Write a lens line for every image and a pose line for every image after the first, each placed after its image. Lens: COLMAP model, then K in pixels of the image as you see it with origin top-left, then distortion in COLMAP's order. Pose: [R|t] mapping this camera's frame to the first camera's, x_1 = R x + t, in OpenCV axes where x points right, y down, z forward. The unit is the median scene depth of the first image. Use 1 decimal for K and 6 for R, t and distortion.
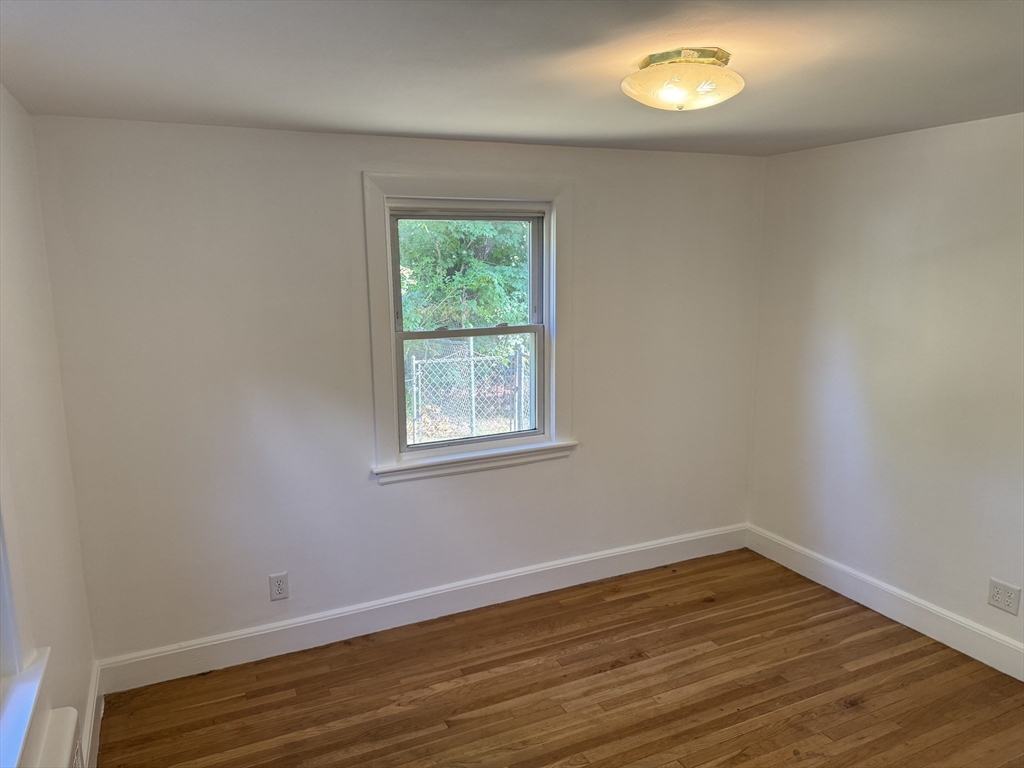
lens RADIAL K [[711.6, 0, 507.9], [0, 711.6, 385.7], [0, 0, 1]] dist [0.144110, -0.258376]
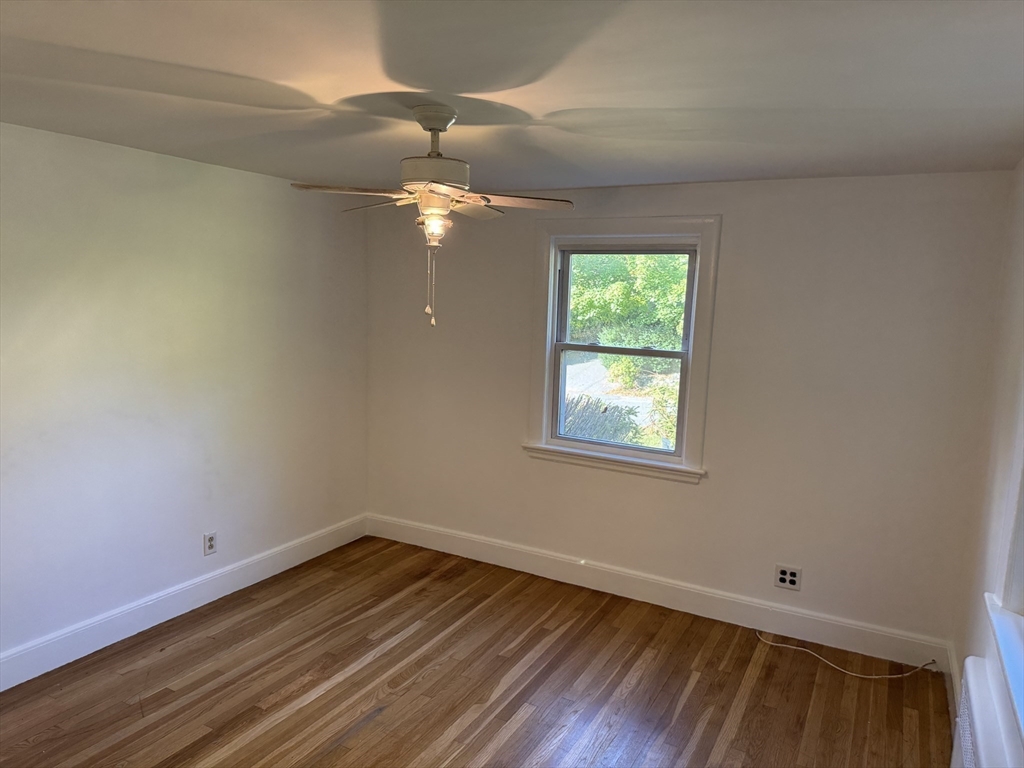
lens RADIAL K [[711.6, 0, 507.9], [0, 711.6, 385.7], [0, 0, 1]] dist [0.144110, -0.258376]
pose [[0.568075, 0.144262, -0.810234, 0.780608], [-0.175557, 0.983098, 0.051953, -0.046273], [0.804034, 0.112729, 0.583799, 0.186479]]
